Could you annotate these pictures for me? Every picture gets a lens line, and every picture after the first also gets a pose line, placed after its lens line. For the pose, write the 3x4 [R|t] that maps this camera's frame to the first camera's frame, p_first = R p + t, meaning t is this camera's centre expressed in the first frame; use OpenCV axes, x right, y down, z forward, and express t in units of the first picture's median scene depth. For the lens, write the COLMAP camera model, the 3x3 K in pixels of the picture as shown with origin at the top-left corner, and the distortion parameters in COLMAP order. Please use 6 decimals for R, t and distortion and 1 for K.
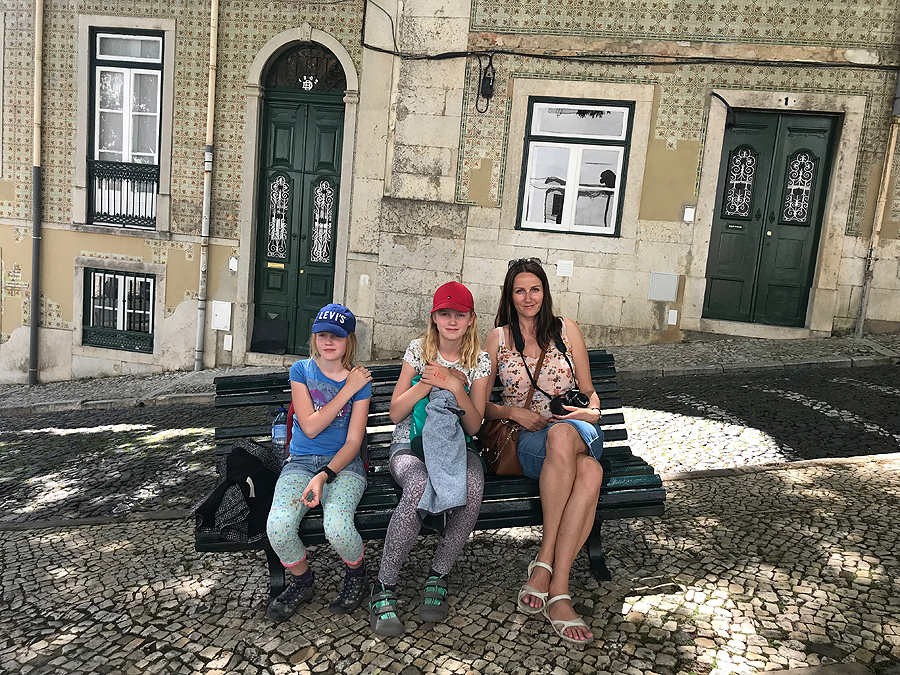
lens RADIAL K [[758.5, 0, 447.8], [0, 758.5, 327.3], [0, 0, 1]] dist [0.027421, -0.026955]
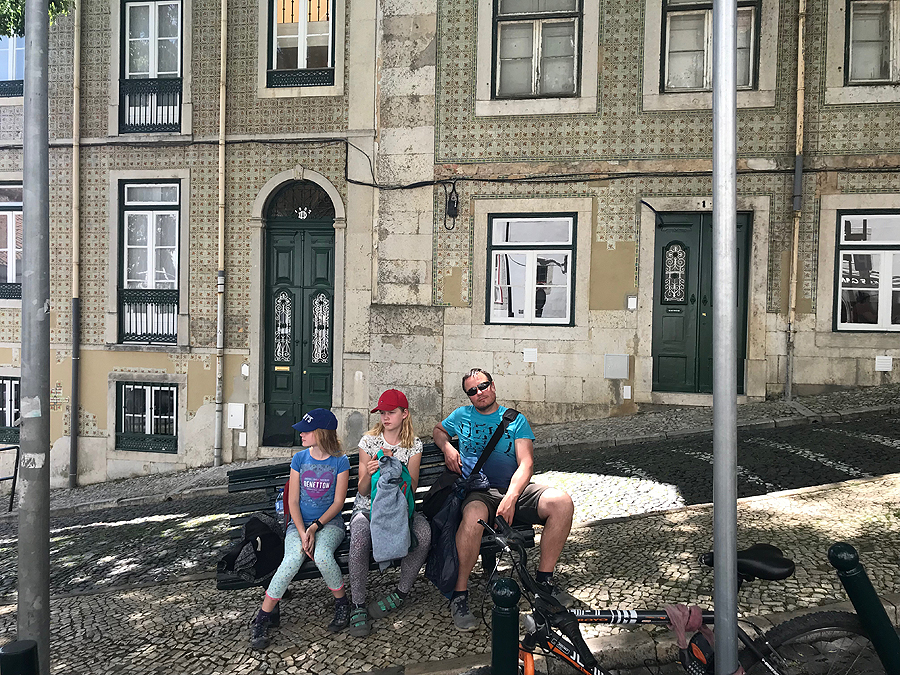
lens RADIAL K [[758.5, 0, 446.7], [0, 758.5, 320.7], [0, 0, 1]] dist [0.027421, -0.026955]
pose [[0.997596, -0.066837, -0.018278, 0.051191], [0.064390, 0.991646, -0.111770, -0.009577], [0.025596, 0.110325, 0.993566, -0.151420]]
